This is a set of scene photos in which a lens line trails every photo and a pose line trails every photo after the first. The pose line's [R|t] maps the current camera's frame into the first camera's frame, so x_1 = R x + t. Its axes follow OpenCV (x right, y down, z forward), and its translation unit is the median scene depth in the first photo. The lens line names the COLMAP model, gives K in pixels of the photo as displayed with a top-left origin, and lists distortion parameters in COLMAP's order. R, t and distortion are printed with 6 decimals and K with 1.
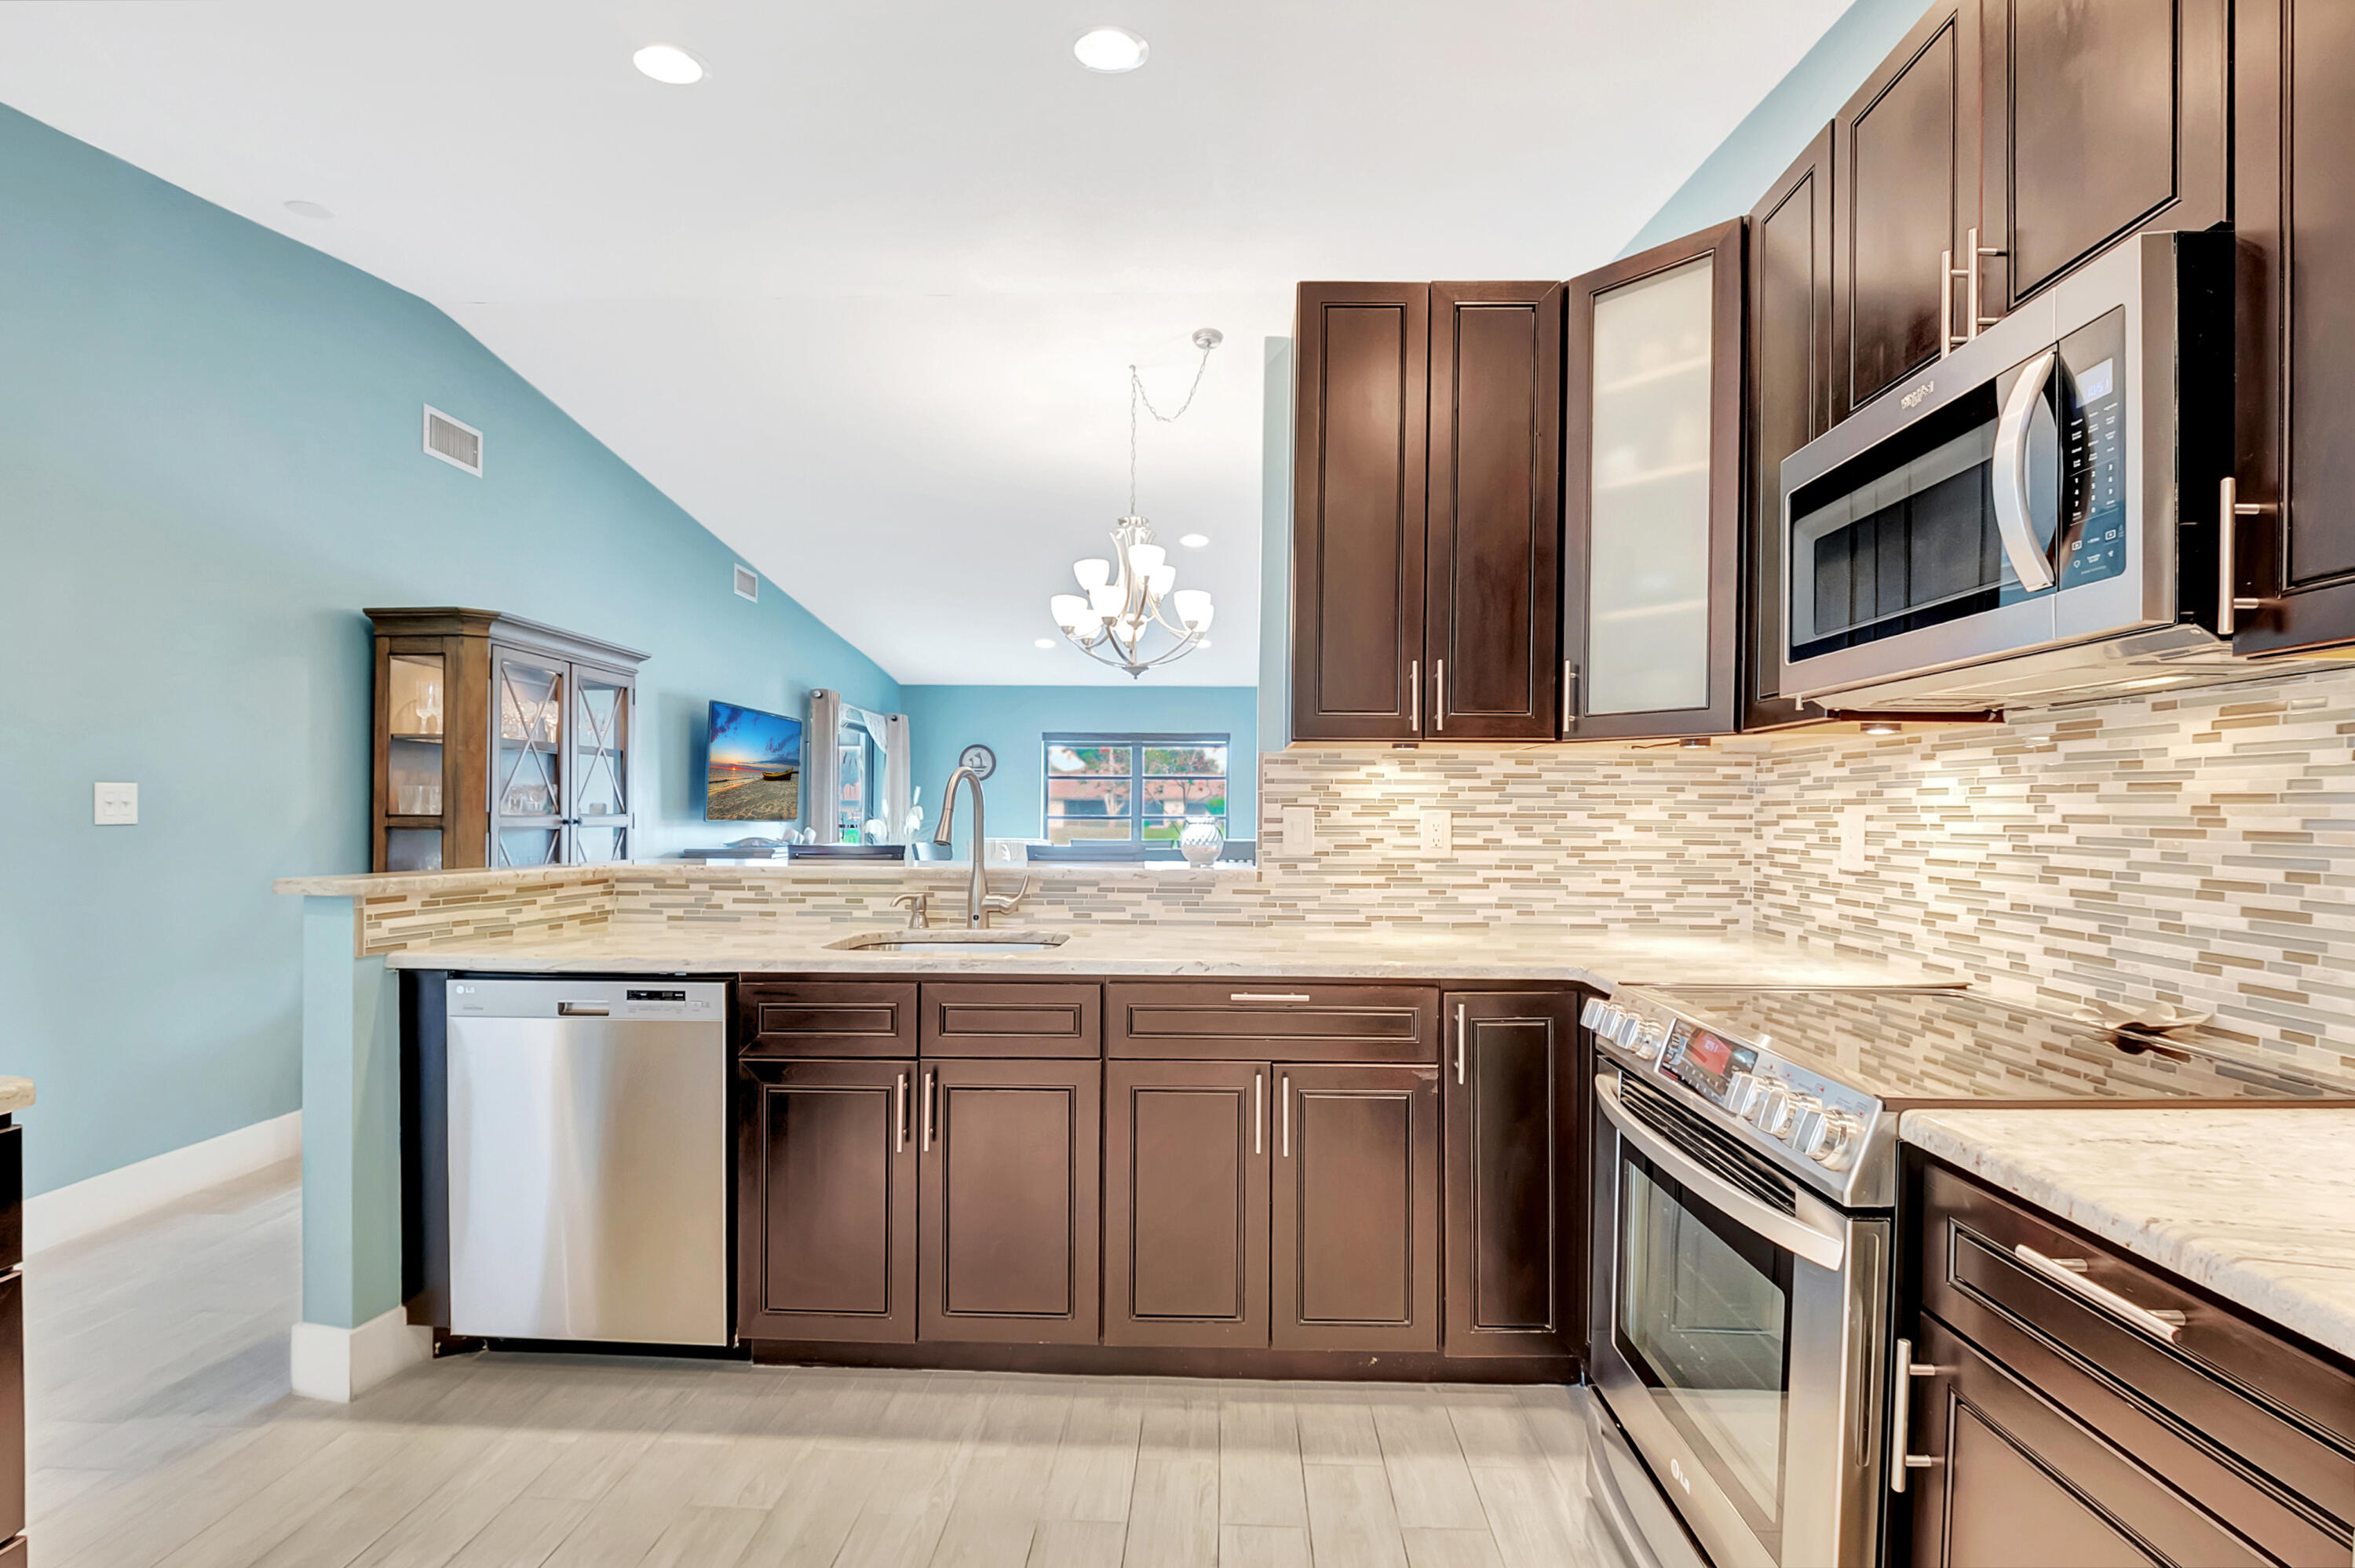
lens RADIAL K [[1061.3, 0, 1194.6], [0, 1061.3, 868.6], [0, 0, 1]] dist [0.024721, 0.000038]
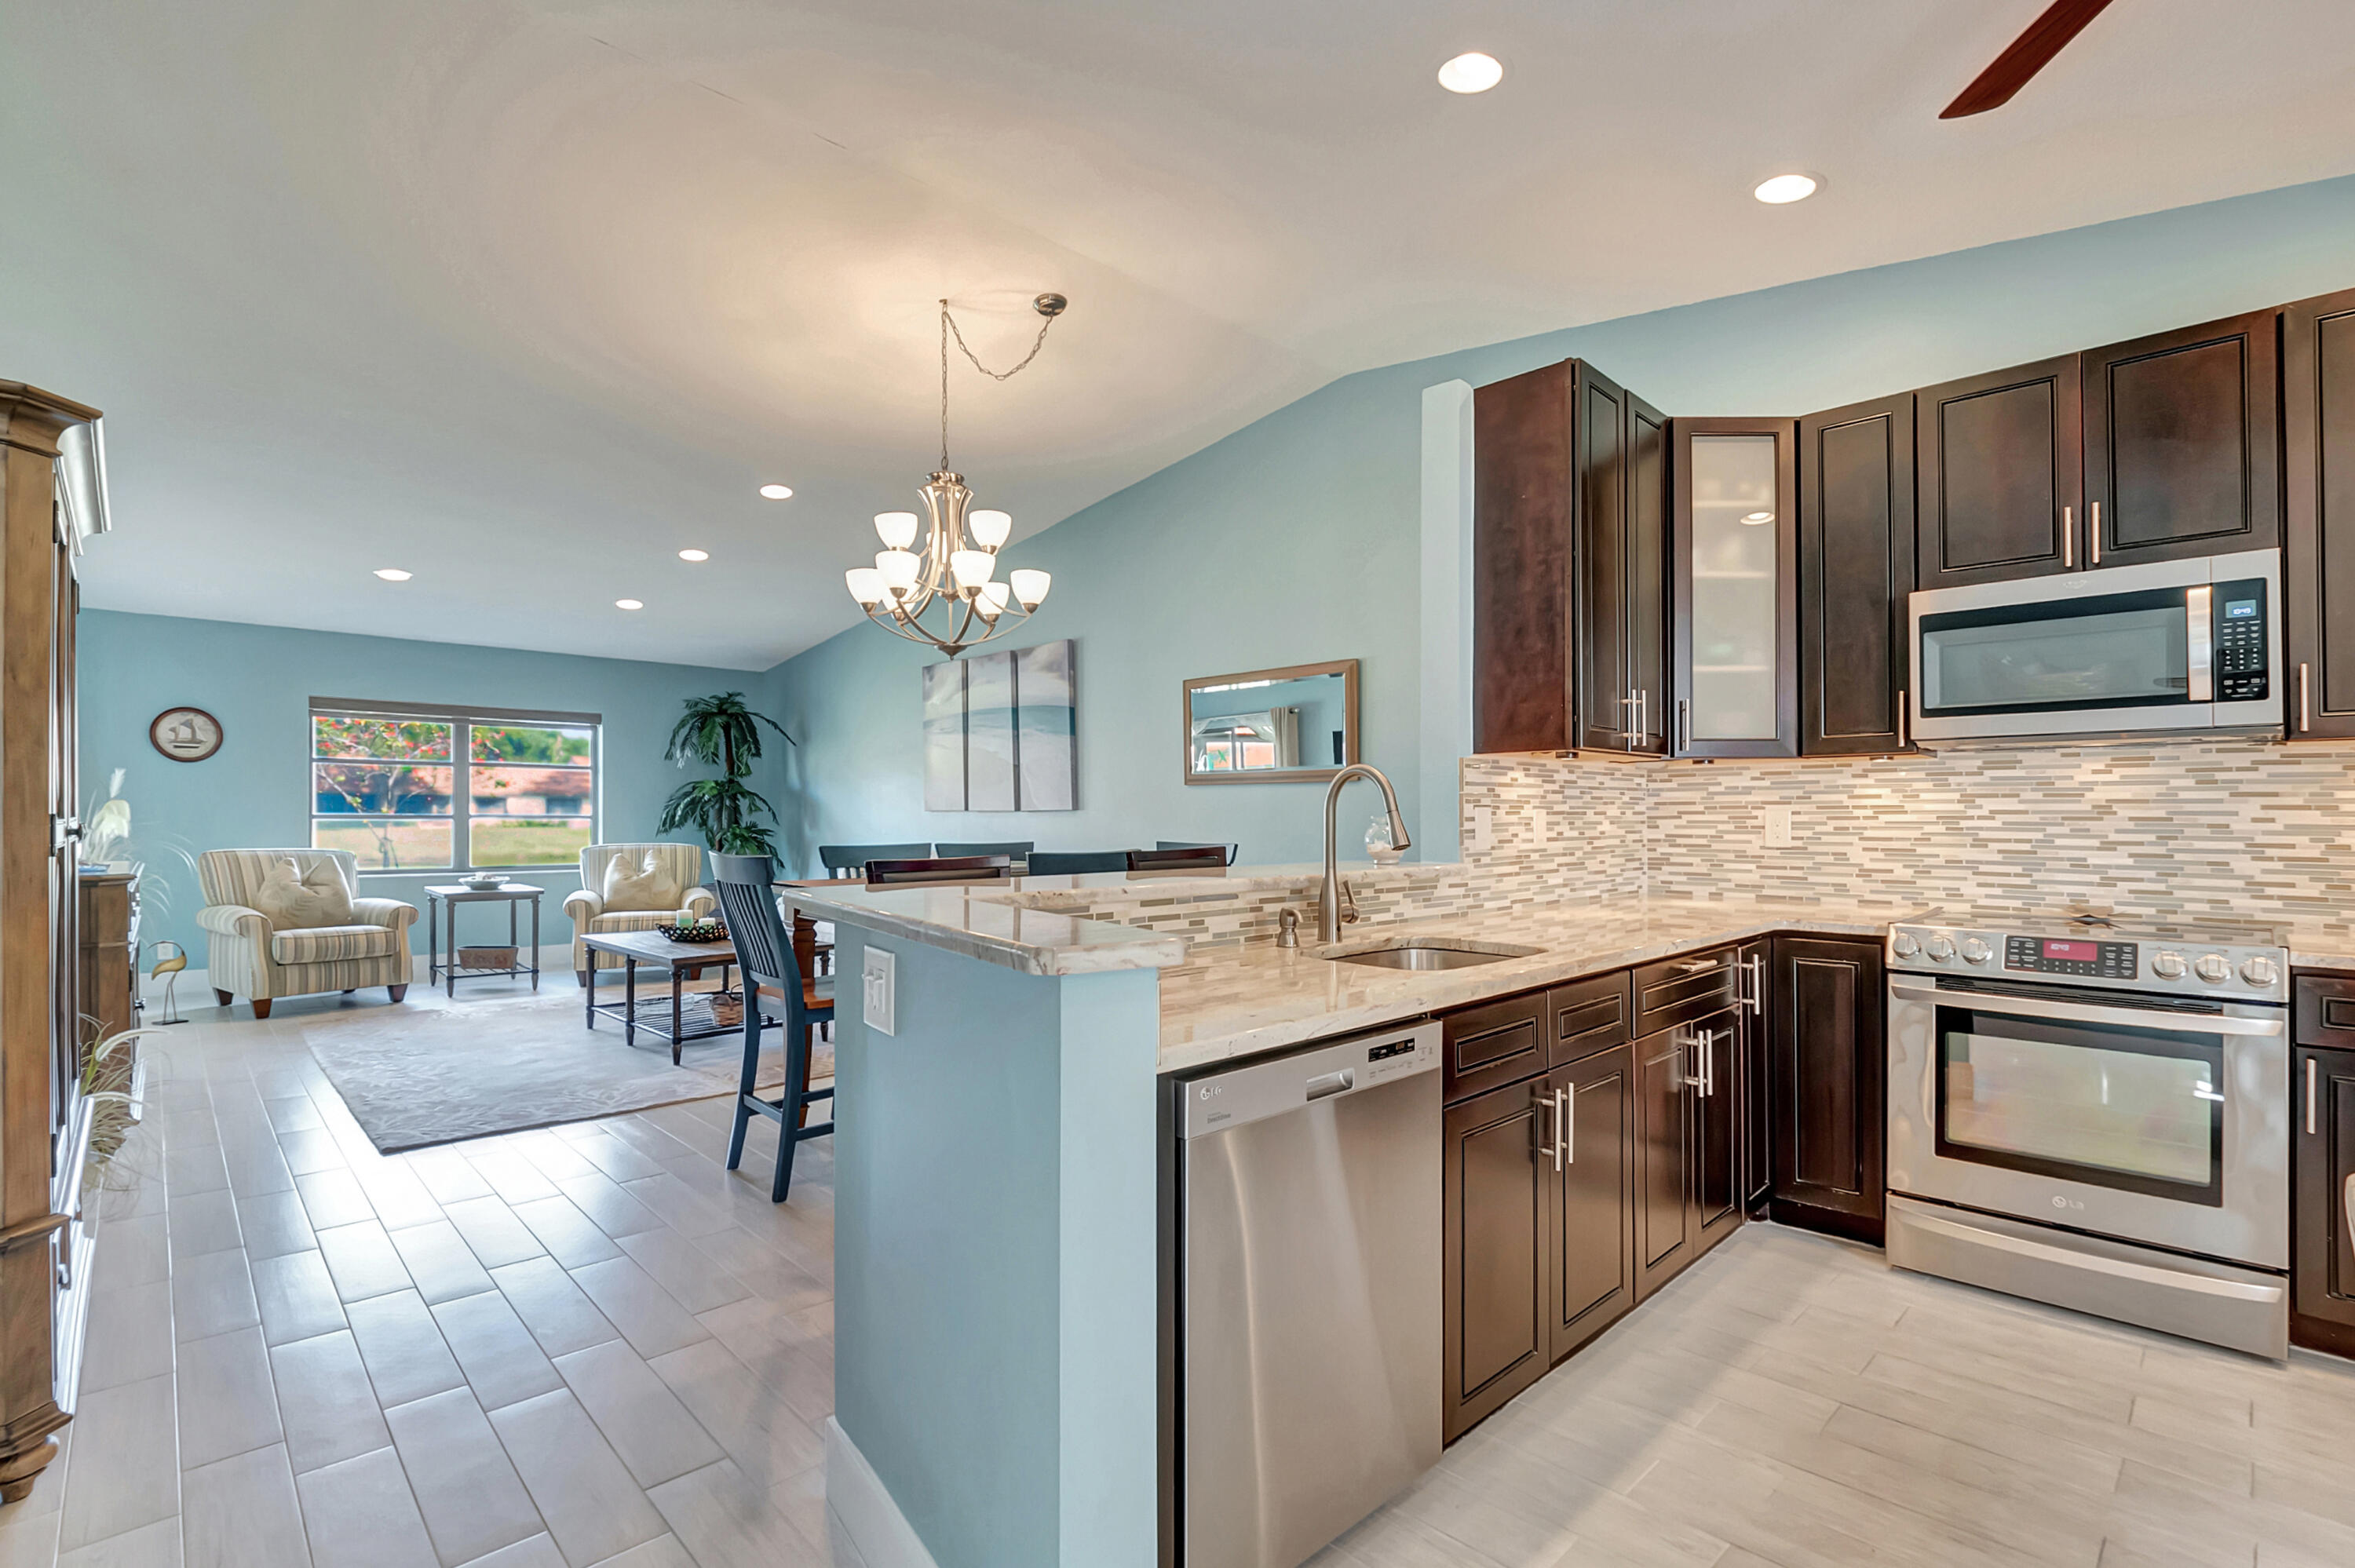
lens RADIAL K [[1061.3, 0, 1194.6], [0, 1061.3, 868.6], [0, 0, 1]] dist [0.024721, 0.000038]
pose [[0.688986, -0.043335, 0.723478, -0.985335], [0.043354, 0.998888, 0.018545, -0.028888], [-0.723477, 0.018588, 0.690098, 0.480461]]
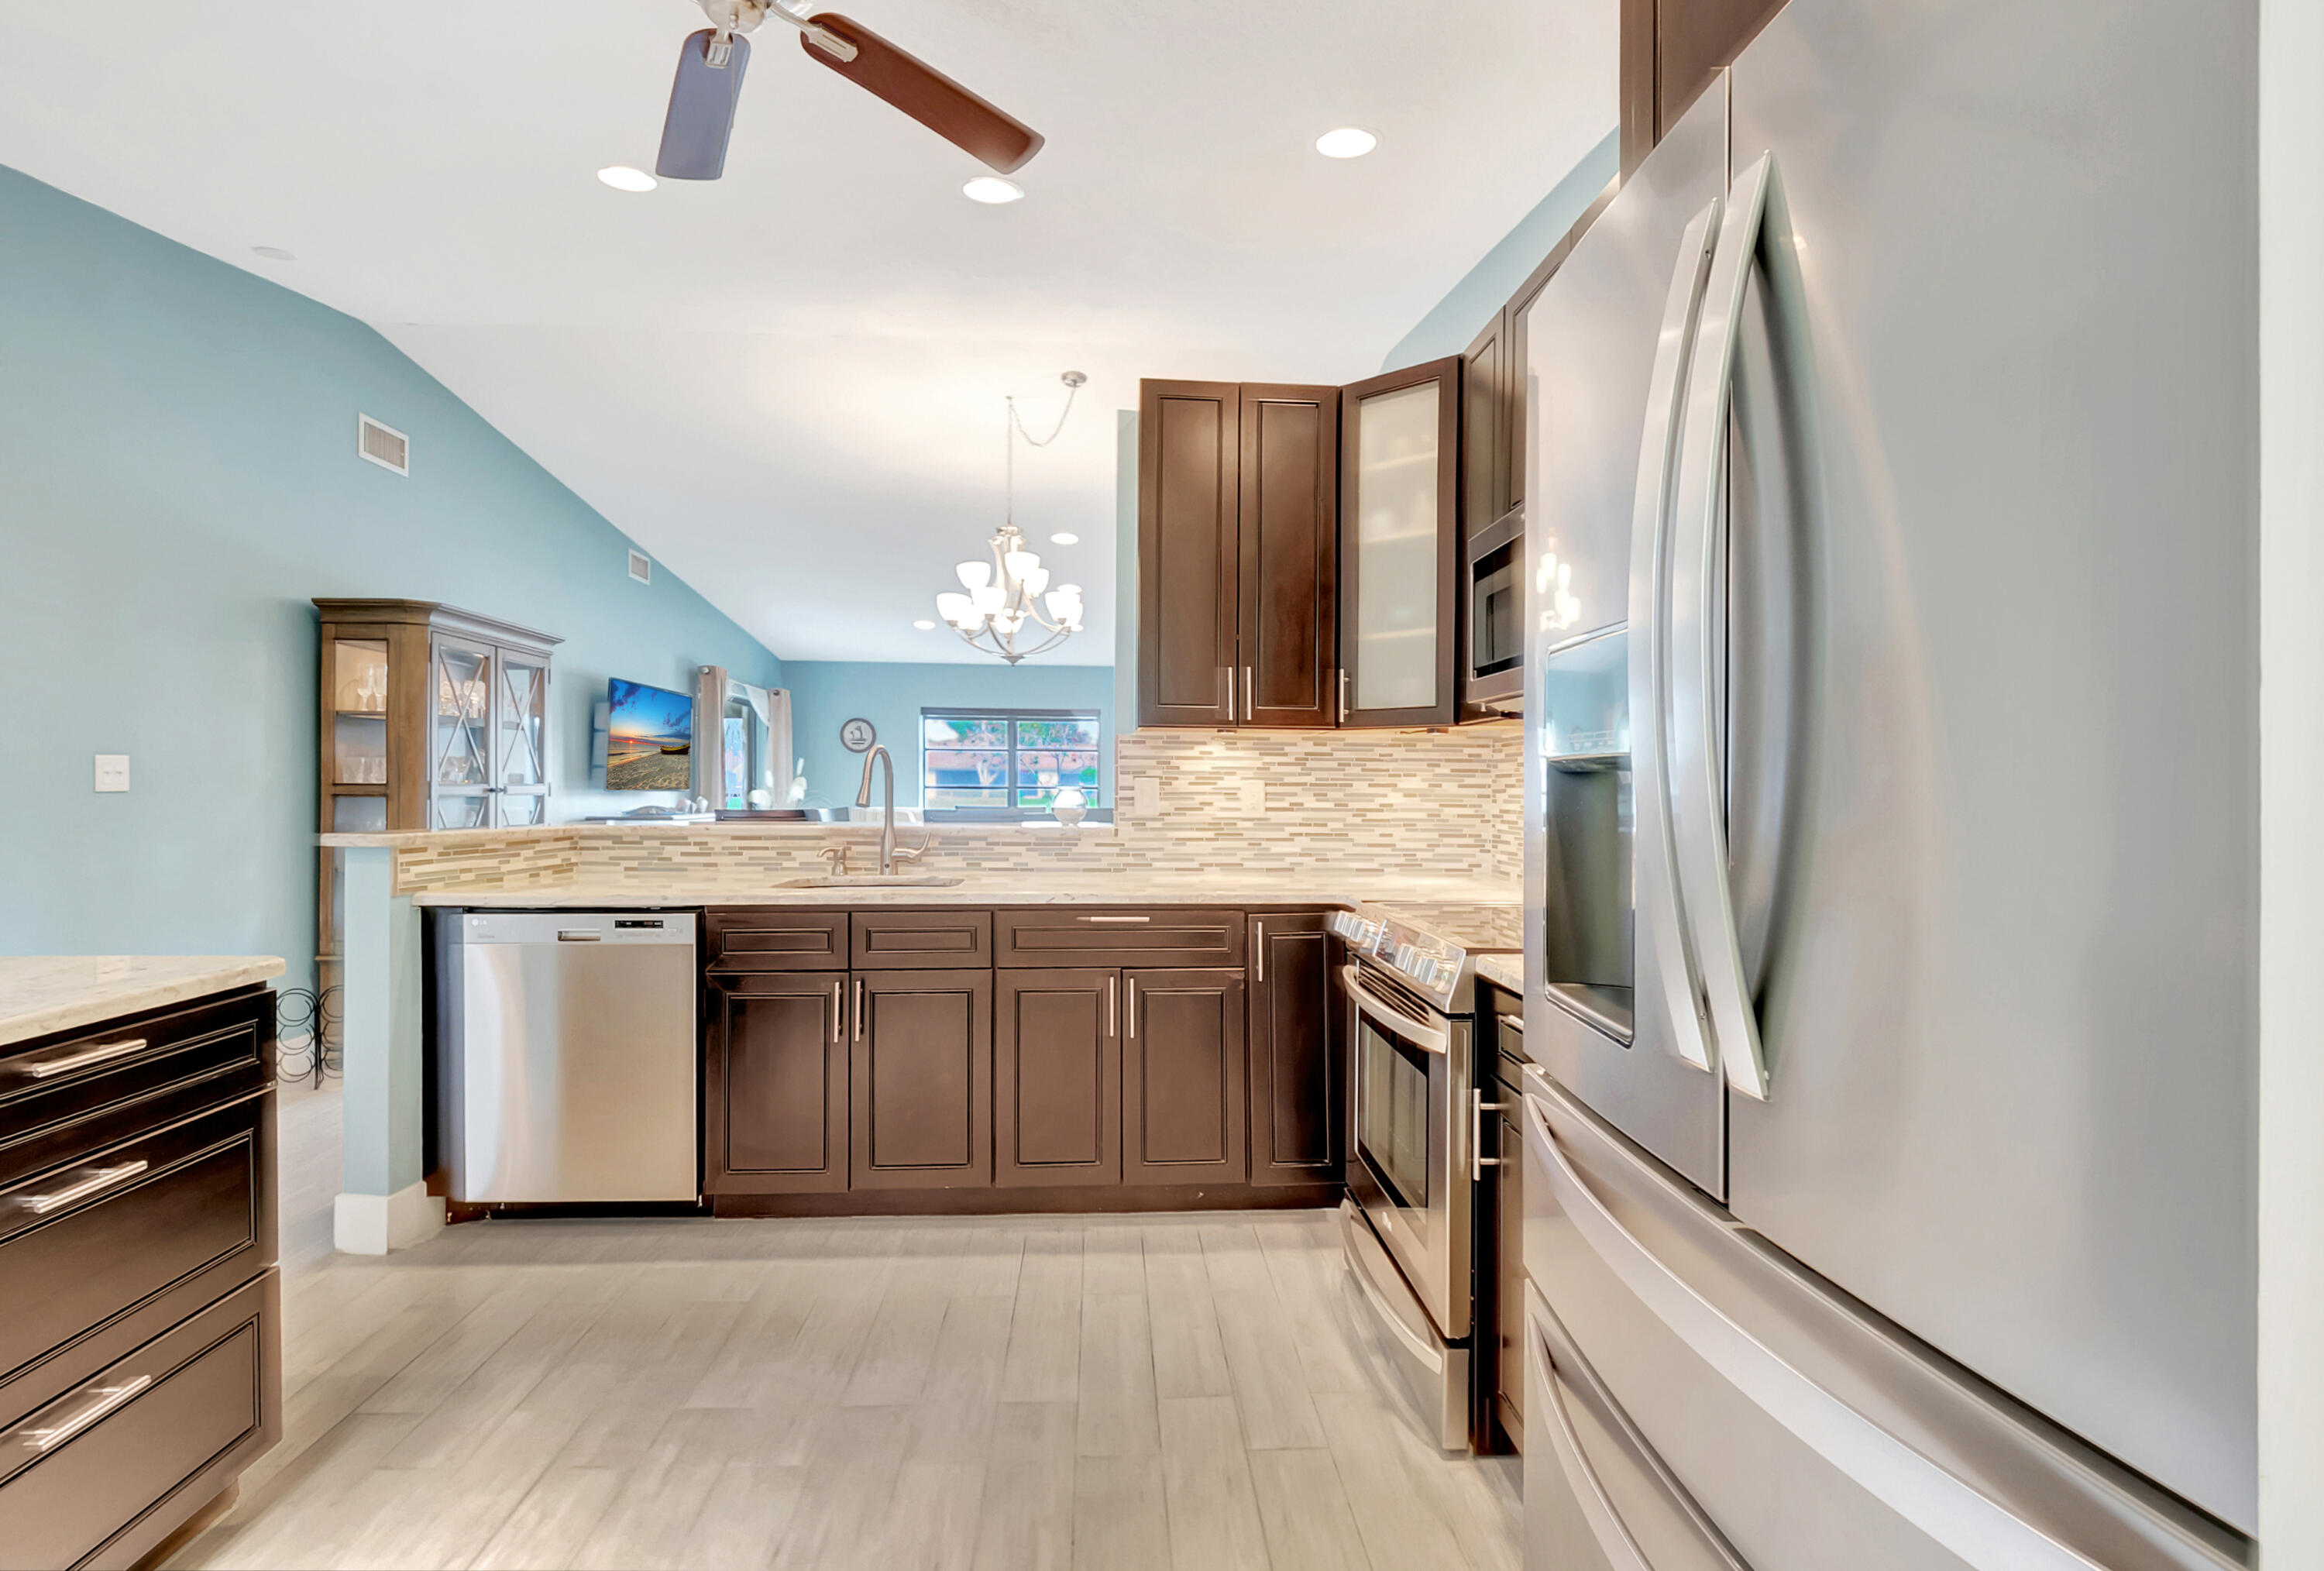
lens RADIAL K [[1026.9, 0, 1172.0], [0, 1026.9, 839.6], [0, 0, 1]] dist [0.010874, 0.000047]
pose [[0.994863, -0.004183, 0.101142, 0.004425], [0.004021, 0.999990, 0.001803, 0.014758], [-0.101149, -0.001387, 0.994870, -0.237477]]
